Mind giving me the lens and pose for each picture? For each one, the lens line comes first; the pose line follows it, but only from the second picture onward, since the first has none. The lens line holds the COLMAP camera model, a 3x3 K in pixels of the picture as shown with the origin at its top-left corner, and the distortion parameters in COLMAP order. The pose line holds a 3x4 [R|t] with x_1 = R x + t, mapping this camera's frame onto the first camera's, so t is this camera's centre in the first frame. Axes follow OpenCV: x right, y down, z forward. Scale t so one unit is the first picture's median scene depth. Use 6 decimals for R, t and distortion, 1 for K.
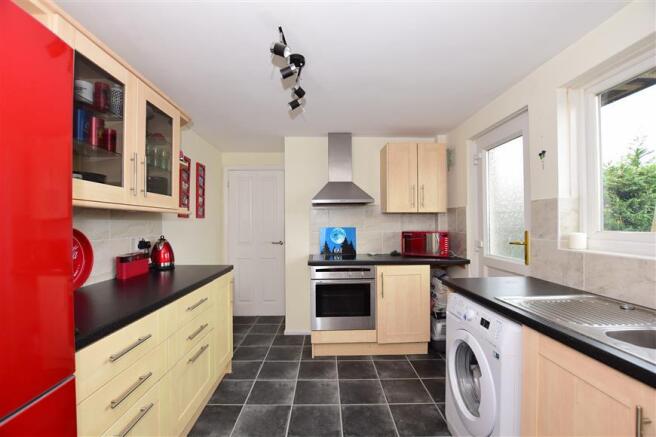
lens RADIAL K [[296.2, 0, 327.5], [0, 296.2, 219.3], [0, 0, 1]] dist [-0.019085, 0.000727]
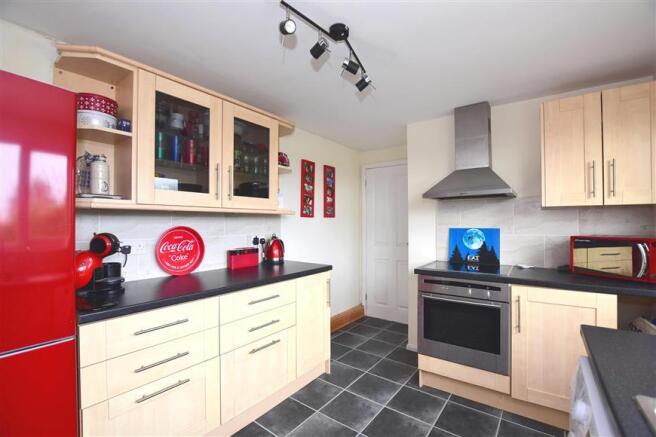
lens RADIAL K [[296.2, 0, 326.7], [0, 296.2, 218.9], [0, 0, 1]] dist [-0.019085, 0.000727]
pose [[0.786639, -0.004518, -0.617396, 0.255171], [0.006865, 0.999975, 0.001429, -0.001024], [0.617375, -0.005363, 0.786651, 0.198279]]
